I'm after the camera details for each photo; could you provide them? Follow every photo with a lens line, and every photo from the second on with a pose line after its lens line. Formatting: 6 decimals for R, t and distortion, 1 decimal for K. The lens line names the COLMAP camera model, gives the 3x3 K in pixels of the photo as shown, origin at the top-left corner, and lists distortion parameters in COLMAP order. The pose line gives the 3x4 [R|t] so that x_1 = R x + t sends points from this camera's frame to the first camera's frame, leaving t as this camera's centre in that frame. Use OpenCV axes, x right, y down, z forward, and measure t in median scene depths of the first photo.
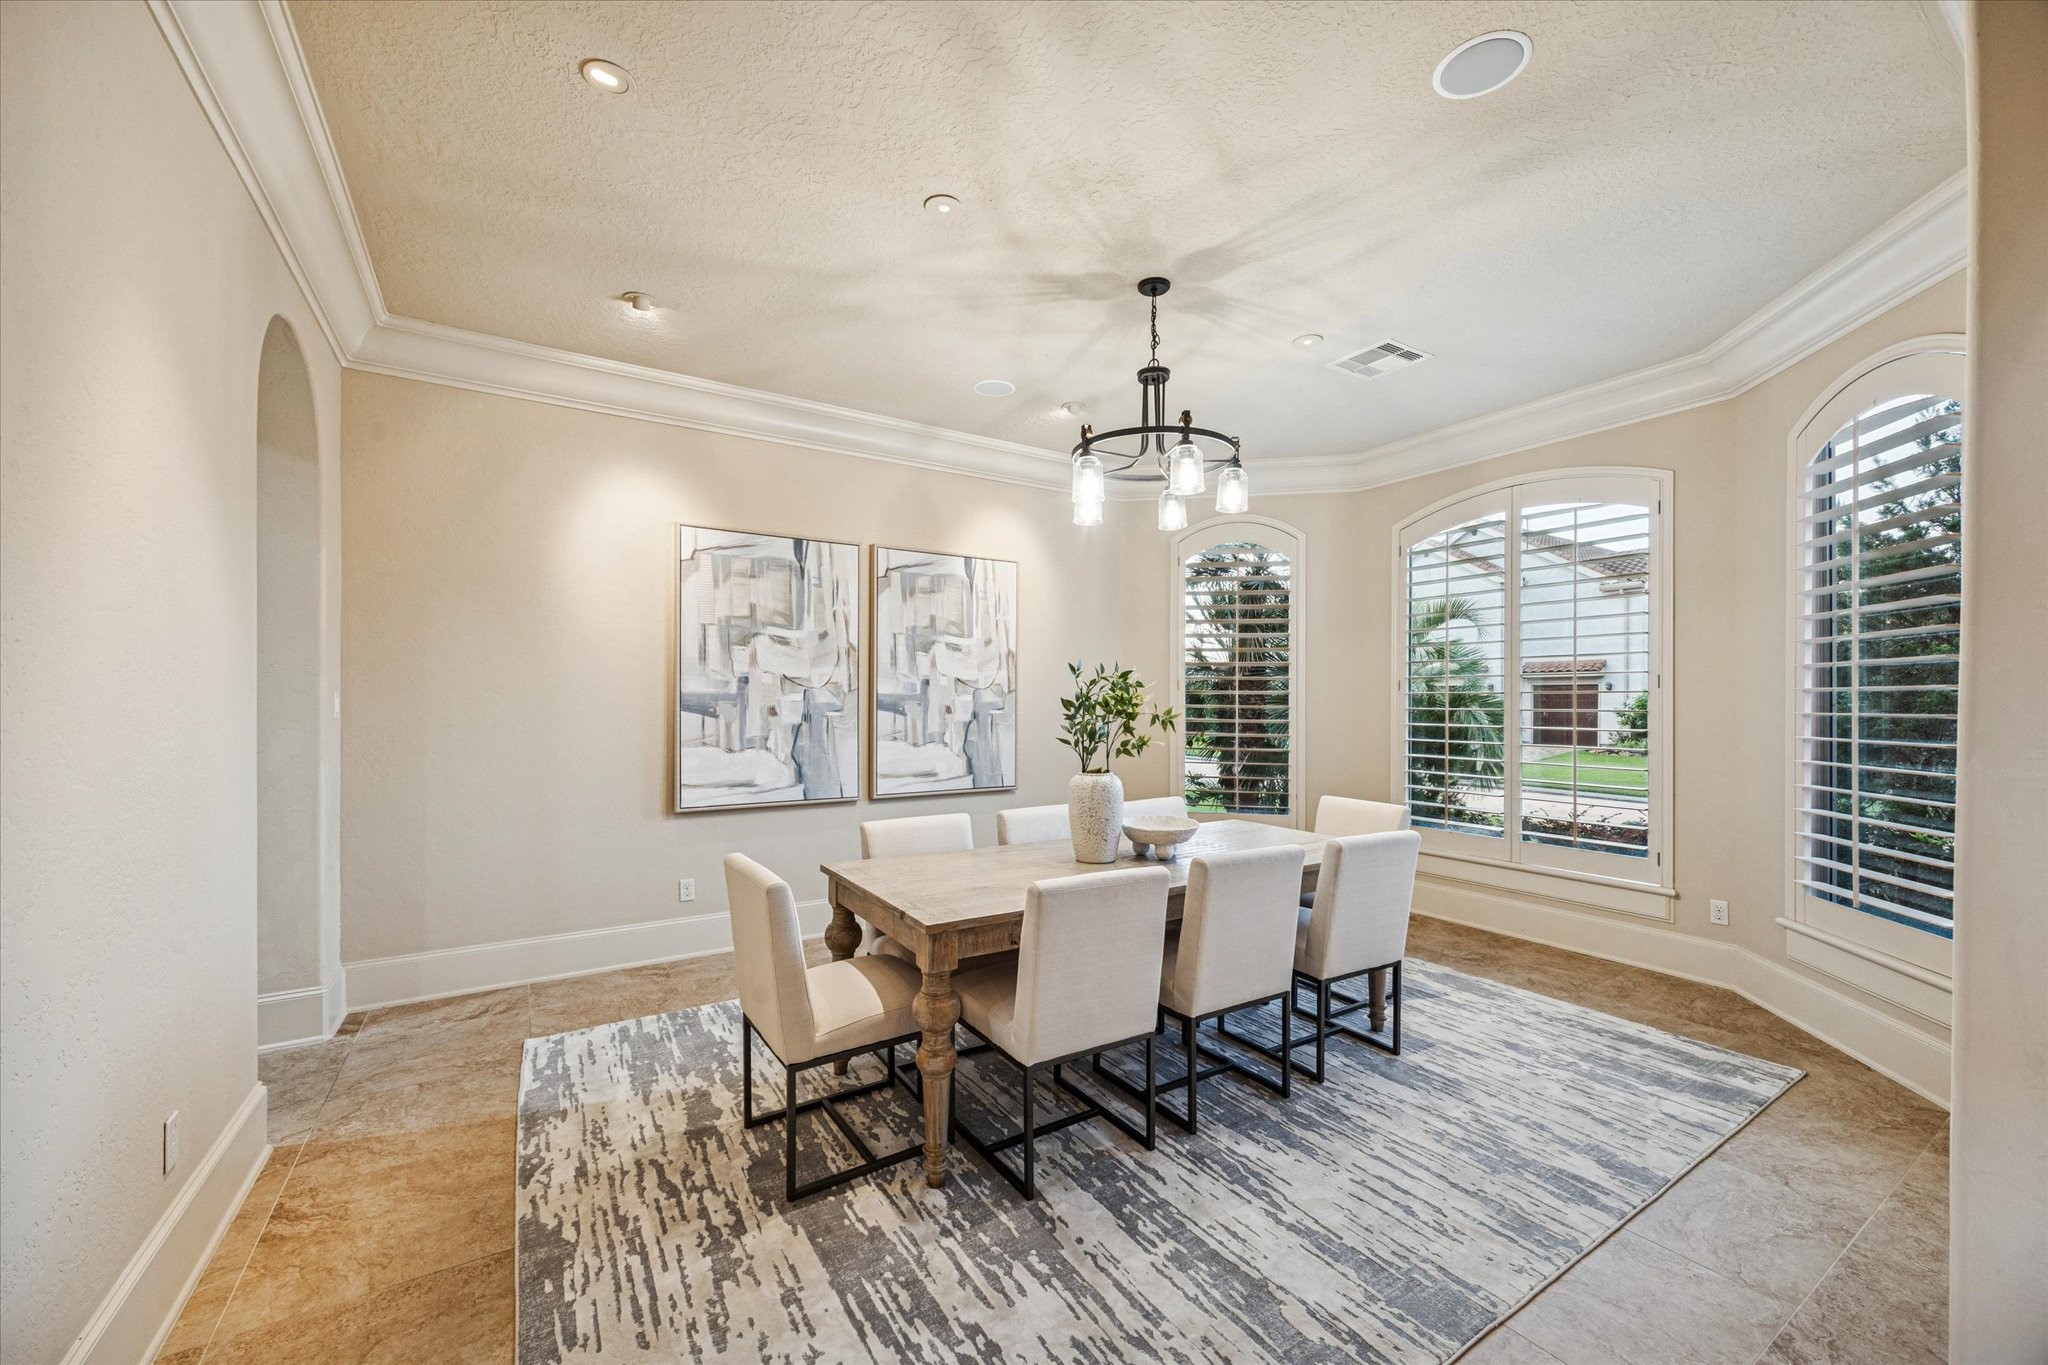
lens RADIAL K [[801.4, 0, 1030.4], [0, 801.4, 702.1], [0, 0, 1]] dist [-0.000485, -0.000024]
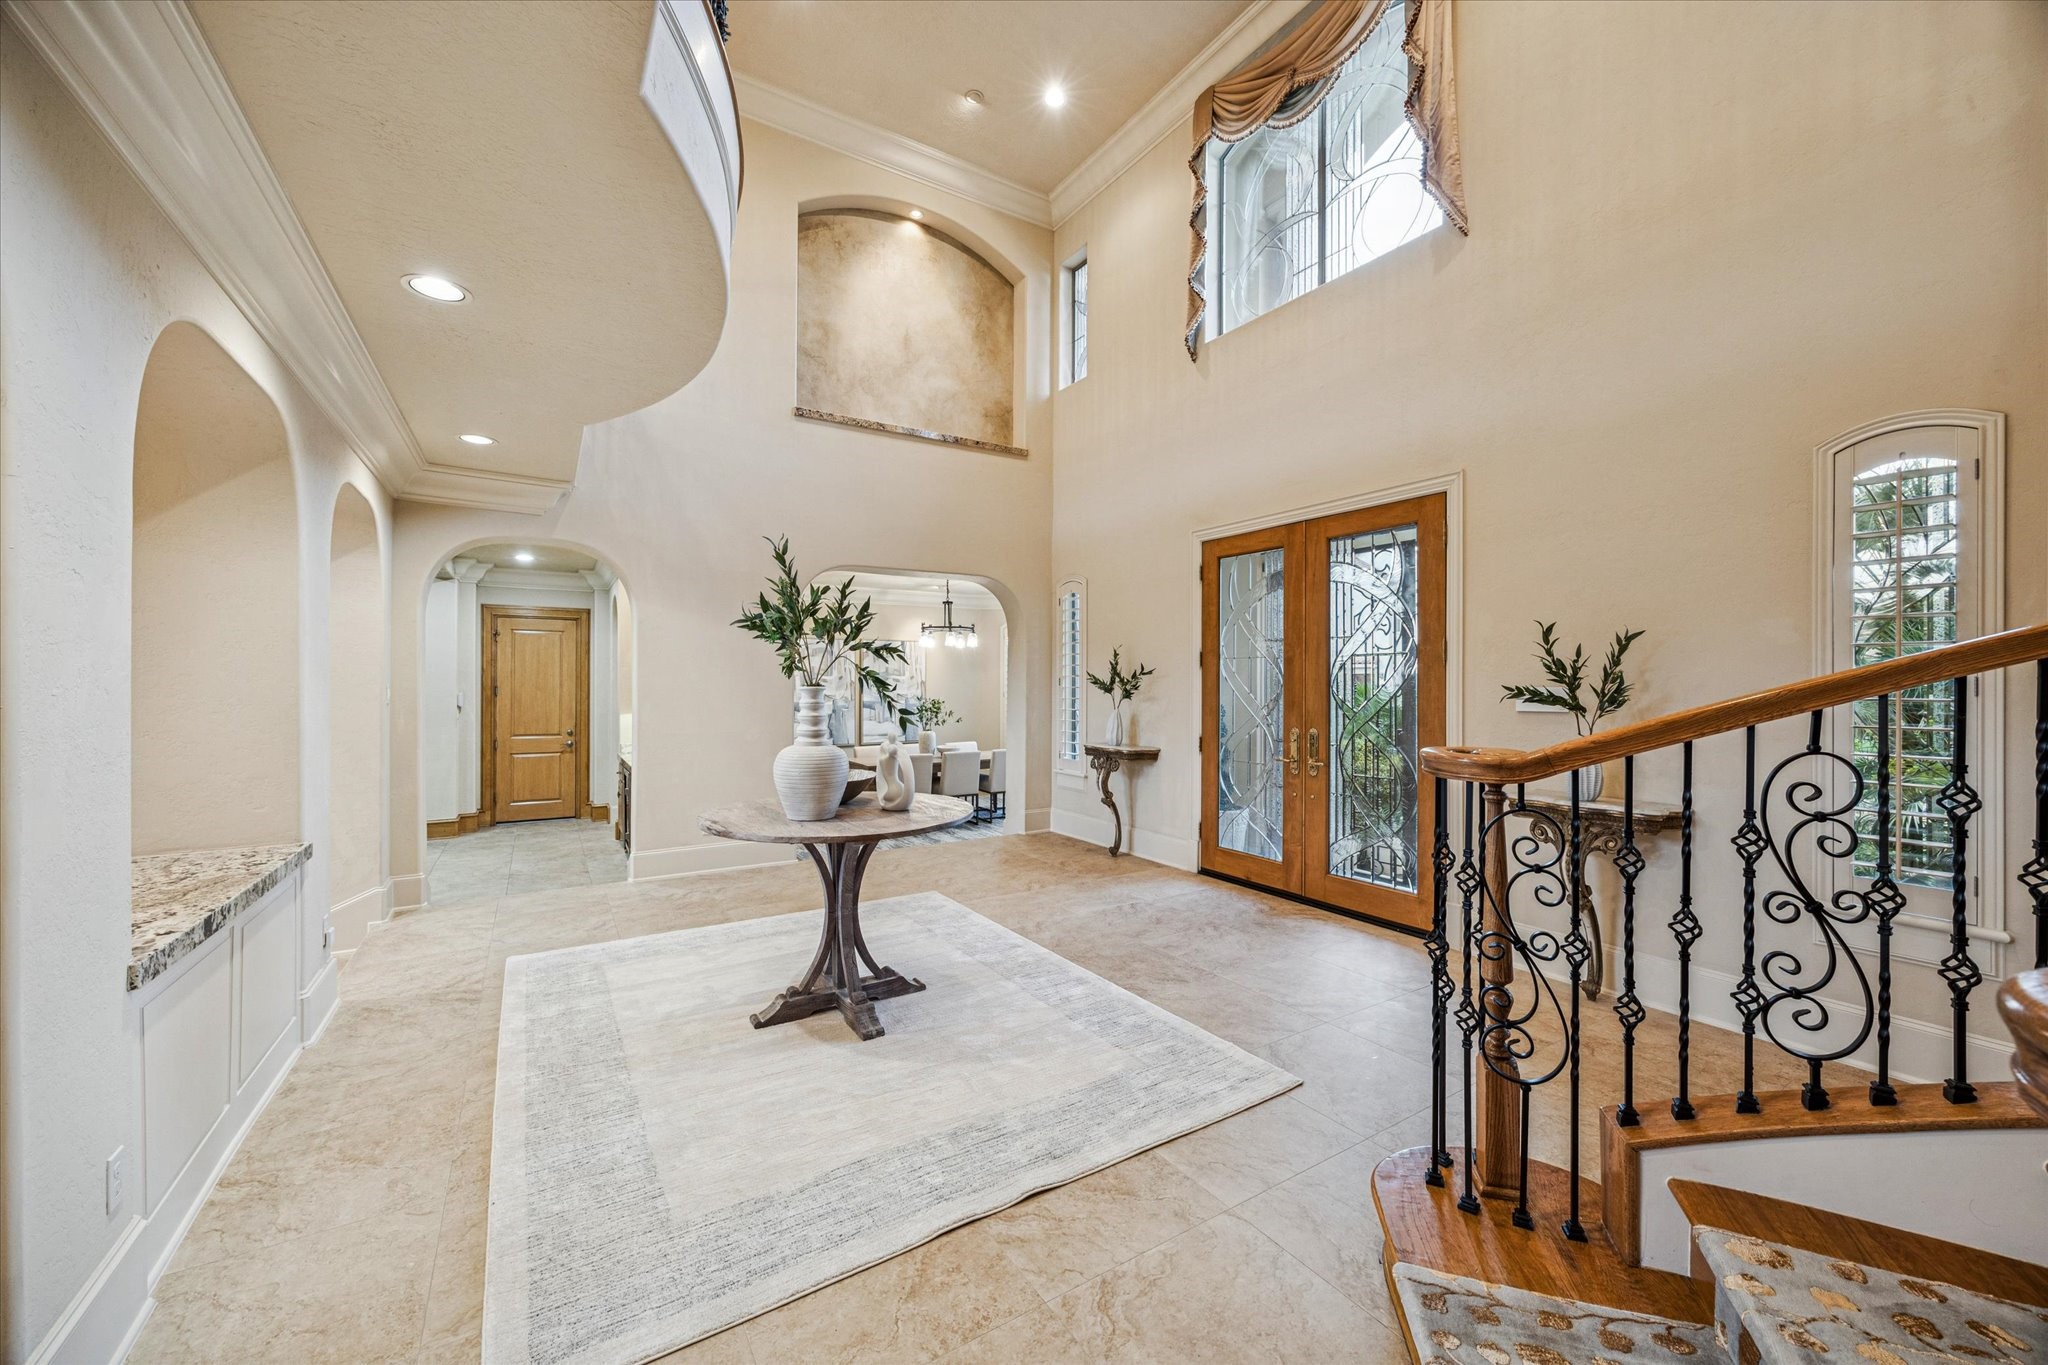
lens RADIAL K [[781.5, 0, 1024.0], [0, 781.5, 682.5], [0, 0, 1]] dist [-0.007138, 0.000283]
pose [[0.999925, 0.001690, -0.012103, 0.411266], [-0.001722, 0.999995, -0.002649, -0.078385], [0.012099, 0.002670, 0.999923, -1.718149]]
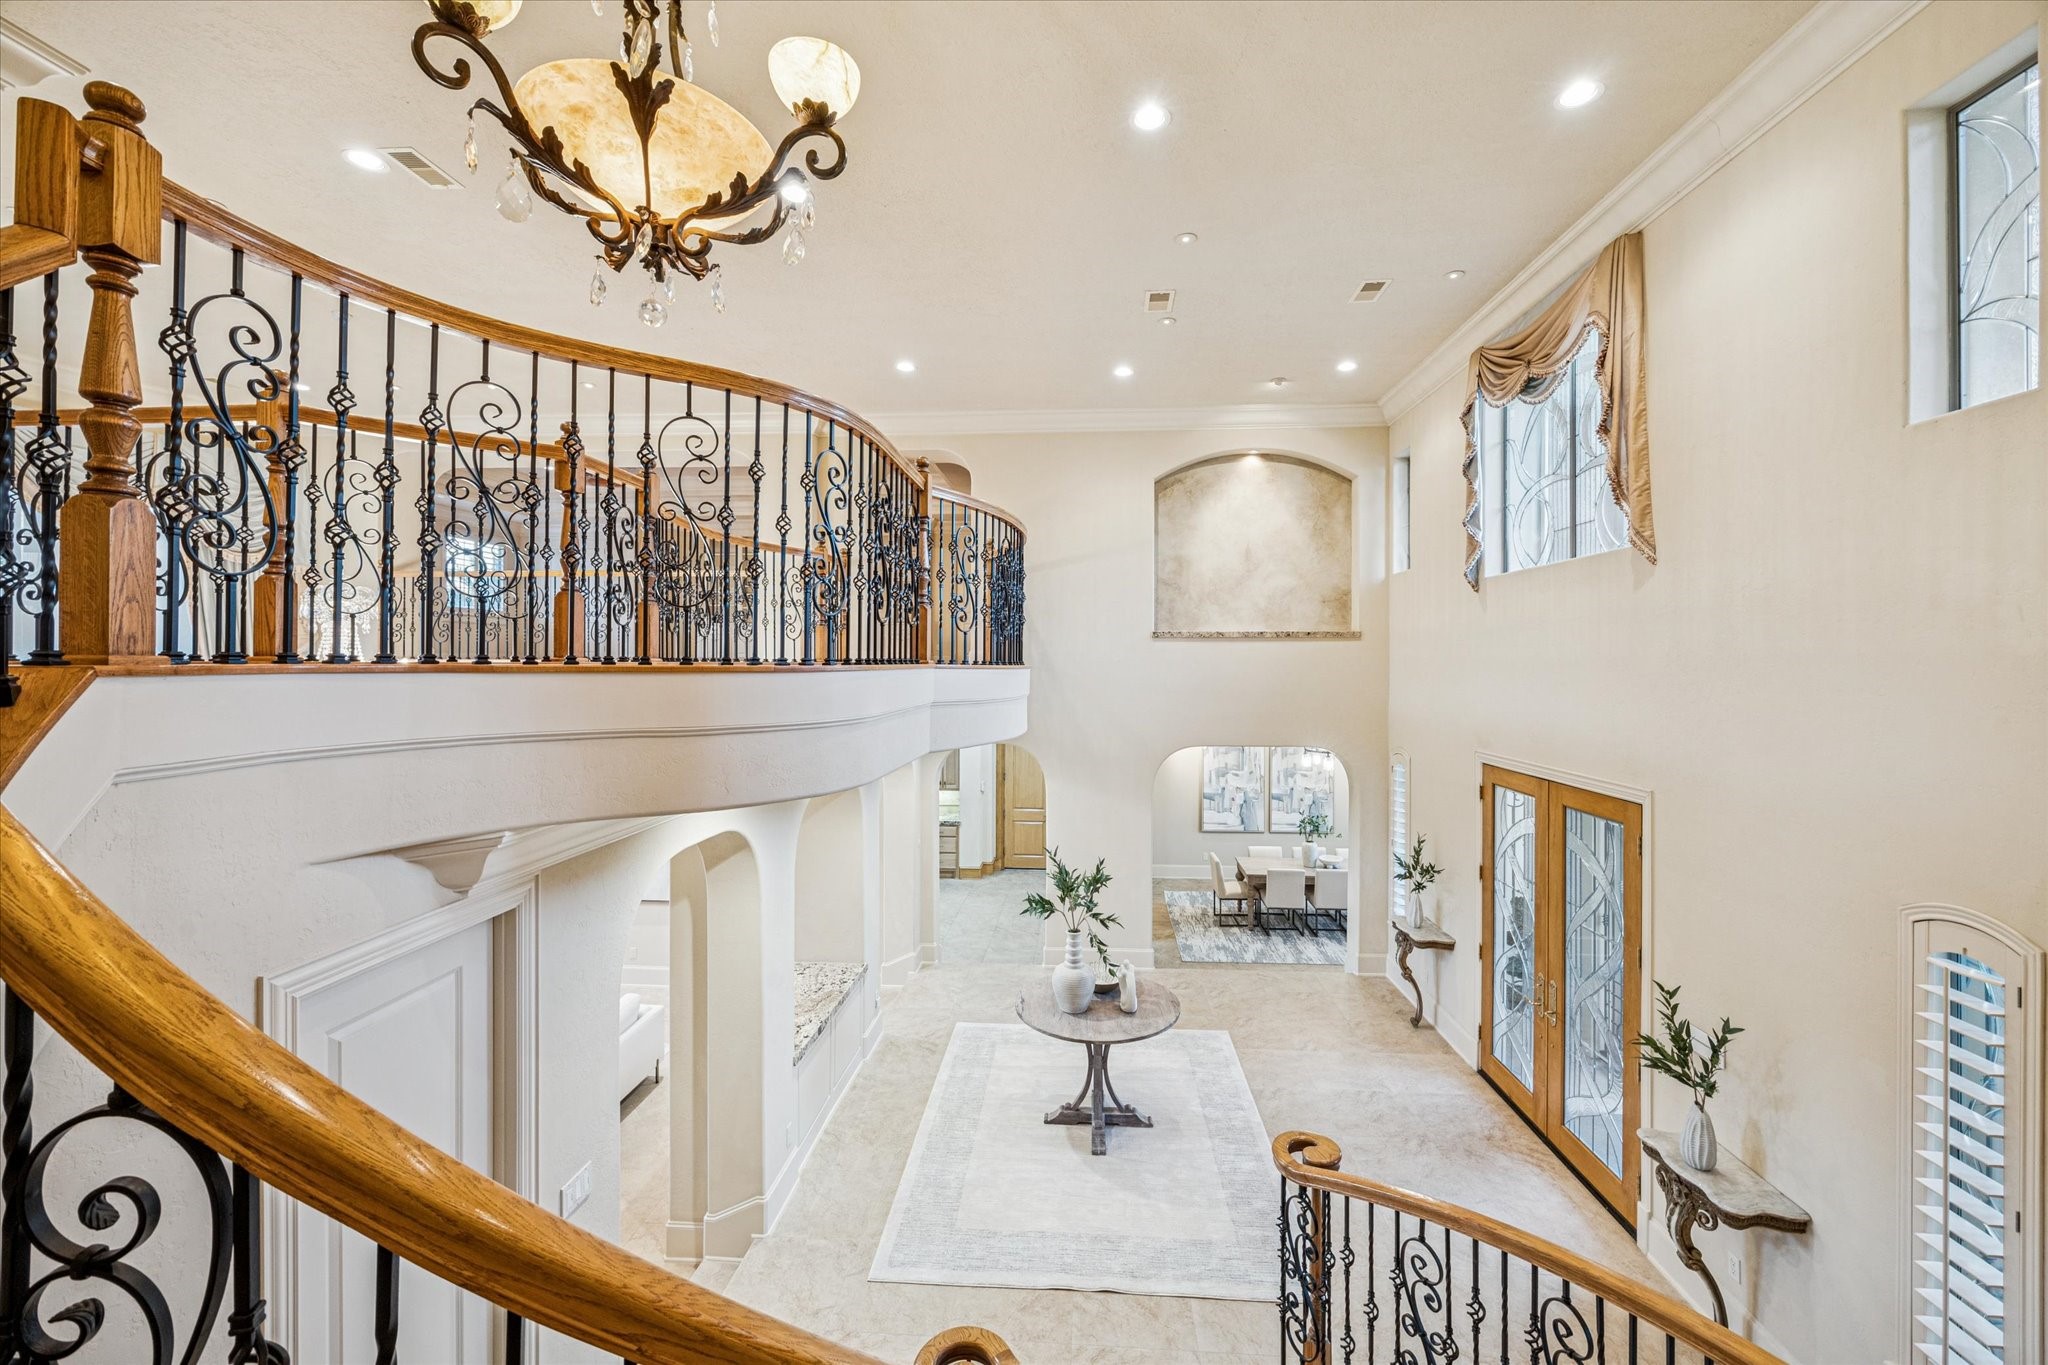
lens RADIAL K [[791.0, 0, 1035.1], [0, 791.0, 659.1], [0, 0, 1]] dist [-0.002367, -0.000017]
pose [[0.799287, -0.002915, -0.600943, 1.000045], [-0.000823, 0.999982, -0.005946, -0.575906], [0.600949, 0.005247, 0.799270, -2.084412]]
